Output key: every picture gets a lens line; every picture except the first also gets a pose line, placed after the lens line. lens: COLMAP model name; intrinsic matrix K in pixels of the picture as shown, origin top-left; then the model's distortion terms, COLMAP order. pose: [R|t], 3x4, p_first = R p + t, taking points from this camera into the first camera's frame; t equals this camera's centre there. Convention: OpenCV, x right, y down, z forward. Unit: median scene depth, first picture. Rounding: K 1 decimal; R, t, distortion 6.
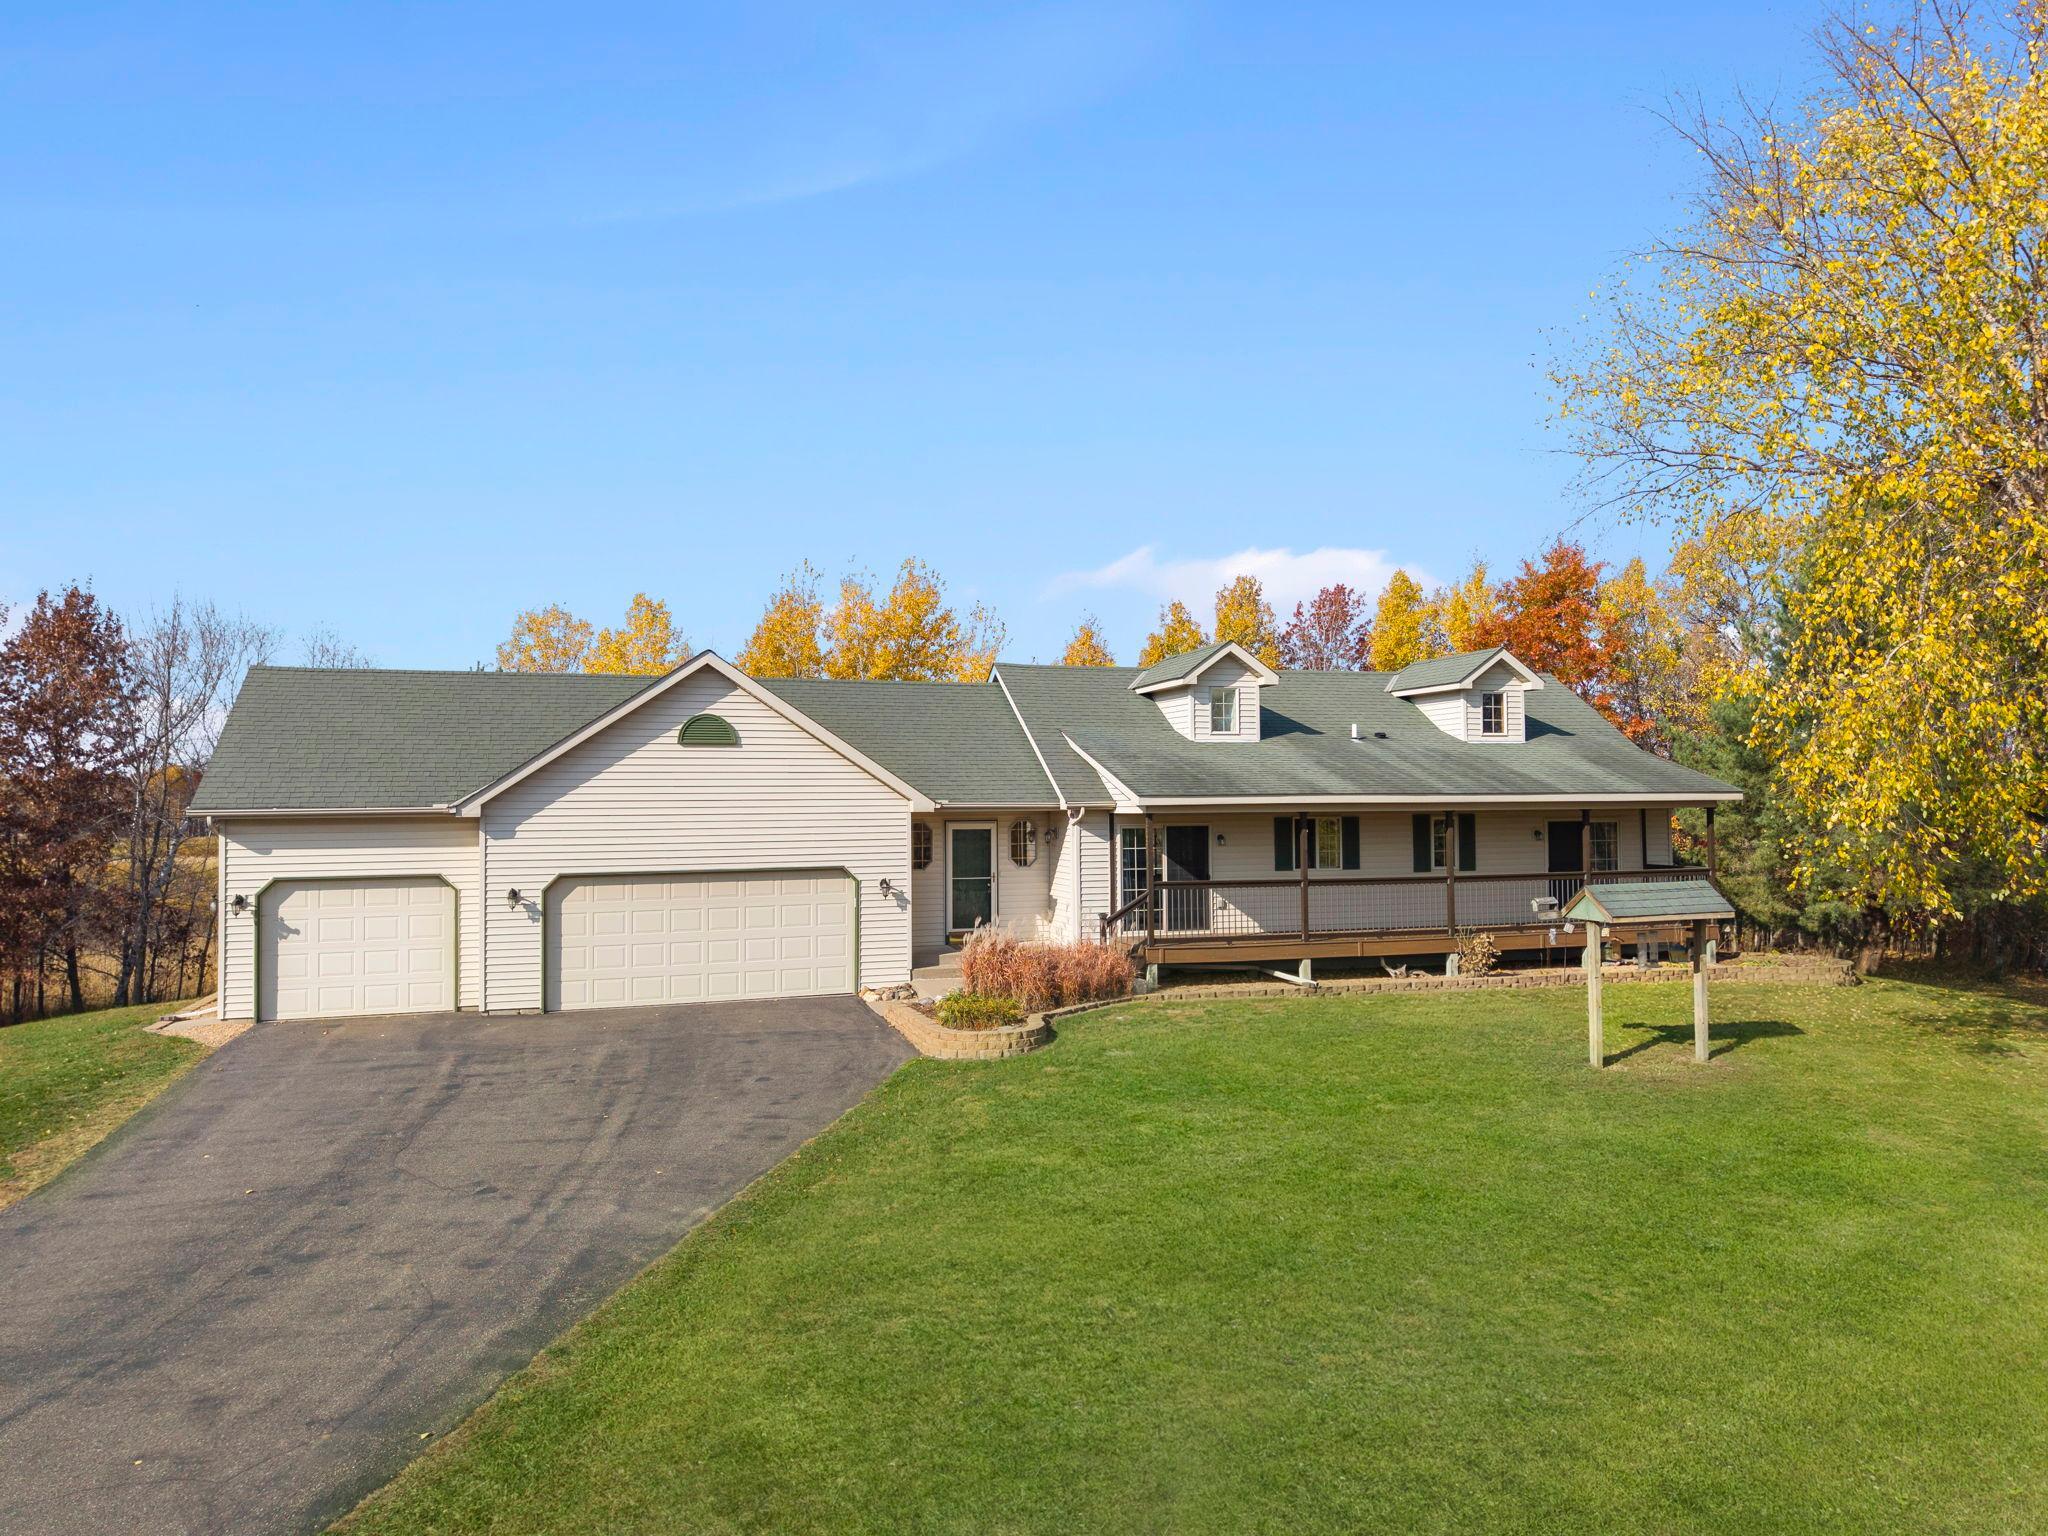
lens RADIAL K [[1450.8, 0, 1024.0], [0, 1450.8, 768.0], [0, 0, 1]] dist [0.024509, -0.003366]
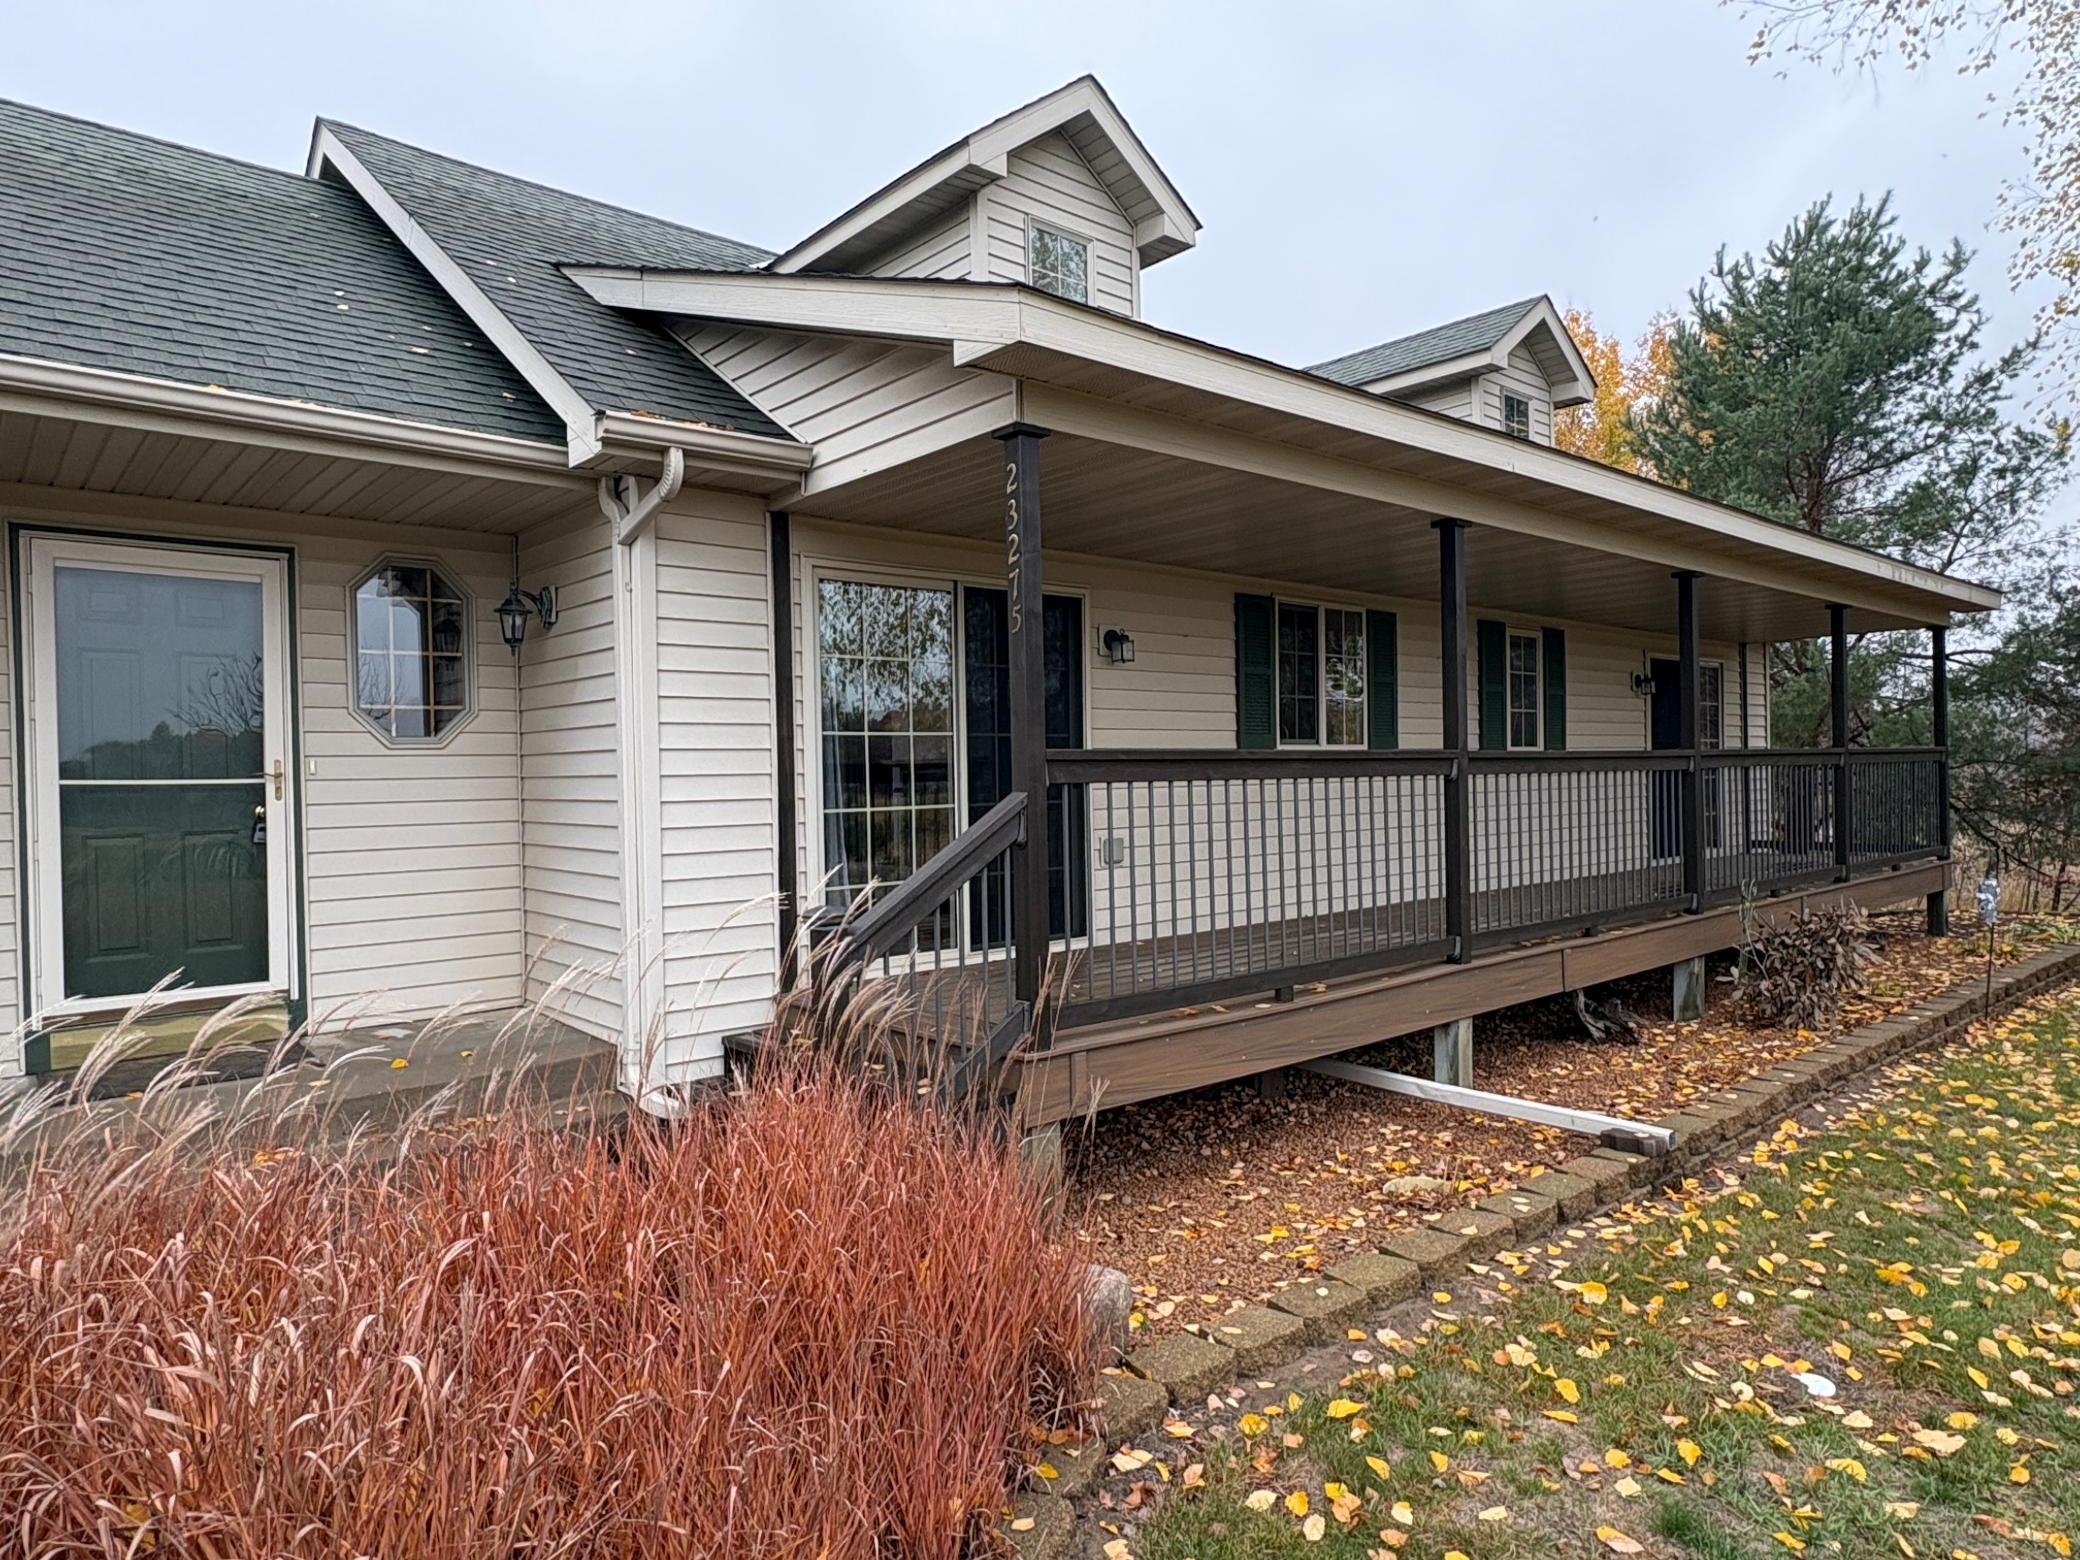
lens RADIAL K [[1277.9, 0, 1040.0], [0, 1277.9, 780.0], [0, 0, 1]] dist [0.004335, 0.000782]
pose [[0.922672, -0.019041, 0.385116, 0.014697], [0.012395, 0.999728, 0.019733, 0.078496], [-0.385387, -0.013433, 0.922657, 0.794006]]
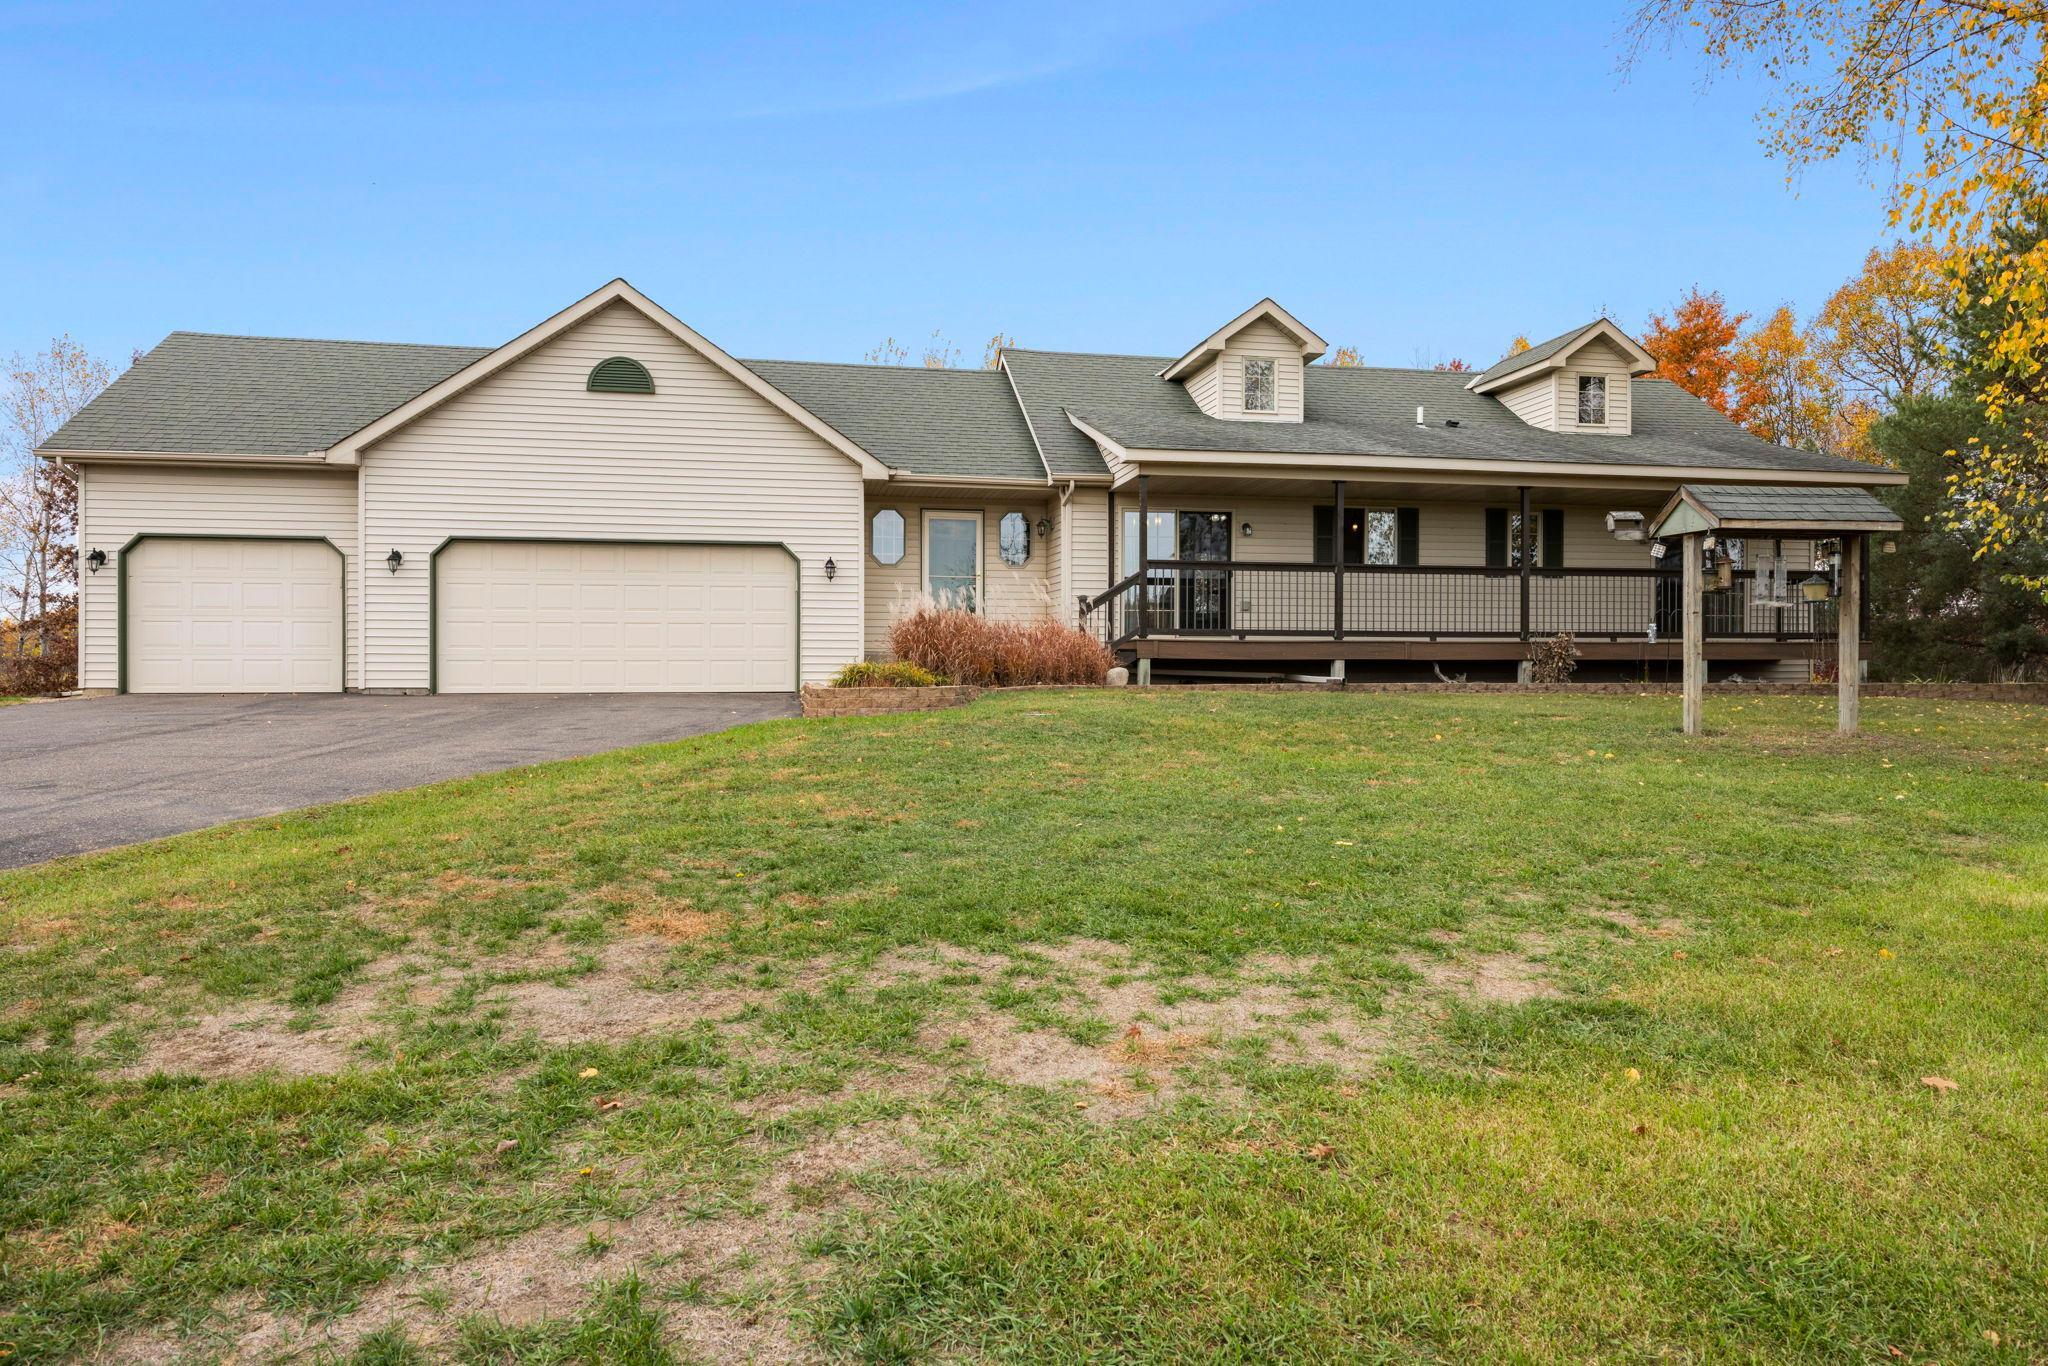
lens RADIAL K [[1304.3, 0, 1024.0], [0, 1304.3, 683.0], [0, 0, 1]] dist [-0.006148, -0.000608]
pose [[0.991213, 0.007250, -0.132074, 0.115002], [-0.003244, 0.999529, 0.030522, 0.123775], [0.132233, -0.029825, 0.990770, 0.244822]]
